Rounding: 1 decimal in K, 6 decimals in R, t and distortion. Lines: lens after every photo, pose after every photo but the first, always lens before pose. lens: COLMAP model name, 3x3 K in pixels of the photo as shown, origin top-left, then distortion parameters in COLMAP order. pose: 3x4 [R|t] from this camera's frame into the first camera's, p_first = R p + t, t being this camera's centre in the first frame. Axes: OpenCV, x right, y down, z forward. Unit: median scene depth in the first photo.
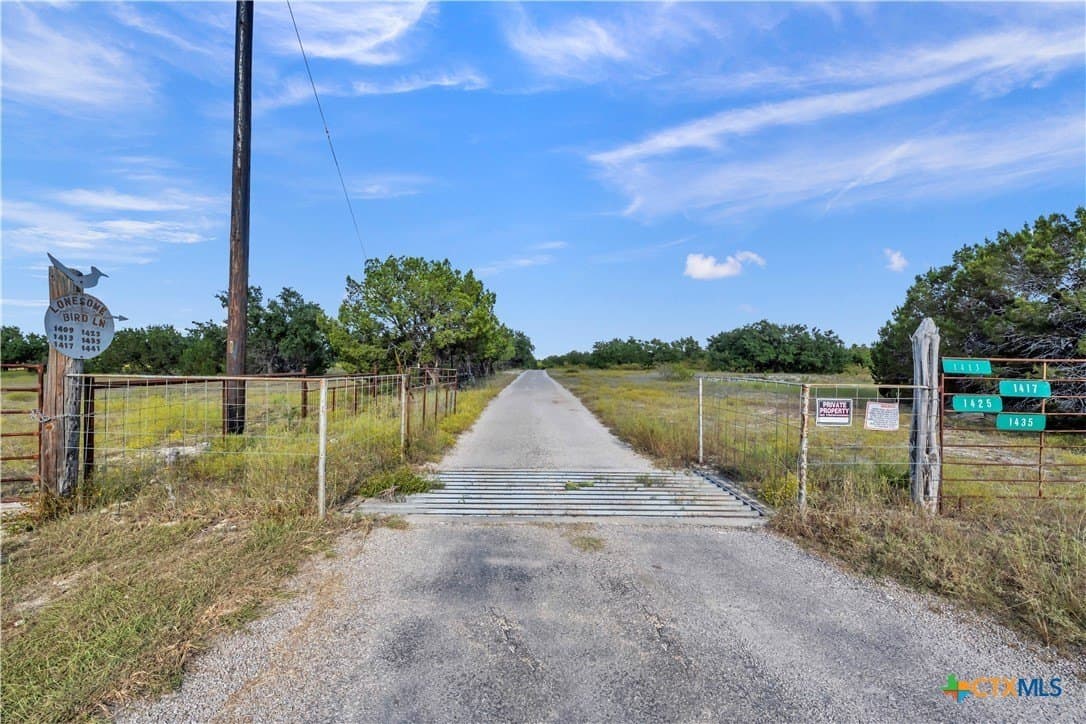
lens RADIAL K [[404.5, 0, 543.0], [0, 404.5, 362.0], [0, 0, 1]] dist [0.000543, -0.000103]
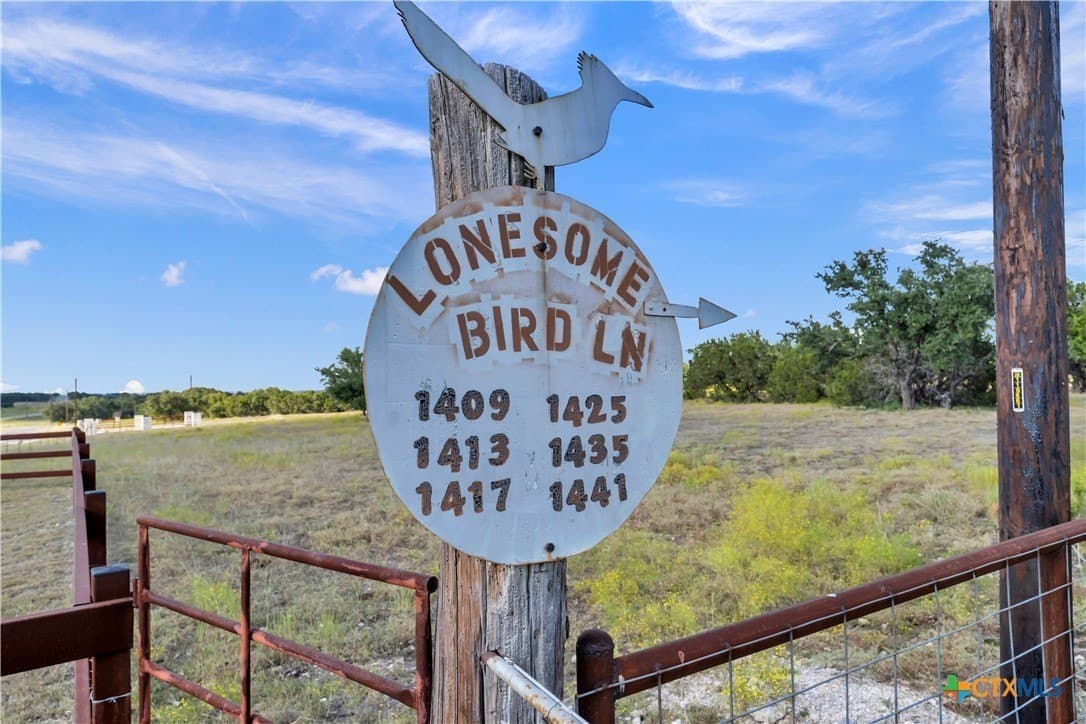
lens RADIAL K [[404.5, 0, 543.0], [0, 404.5, 362.0], [0, 0, 1]] dist [0.000543, -0.000103]
pose [[0.375780, -0.016254, -0.926566, -0.432417], [0.024998, 0.999660, -0.007398, -0.041402], [0.926372, -0.020383, 0.376058, 0.413453]]
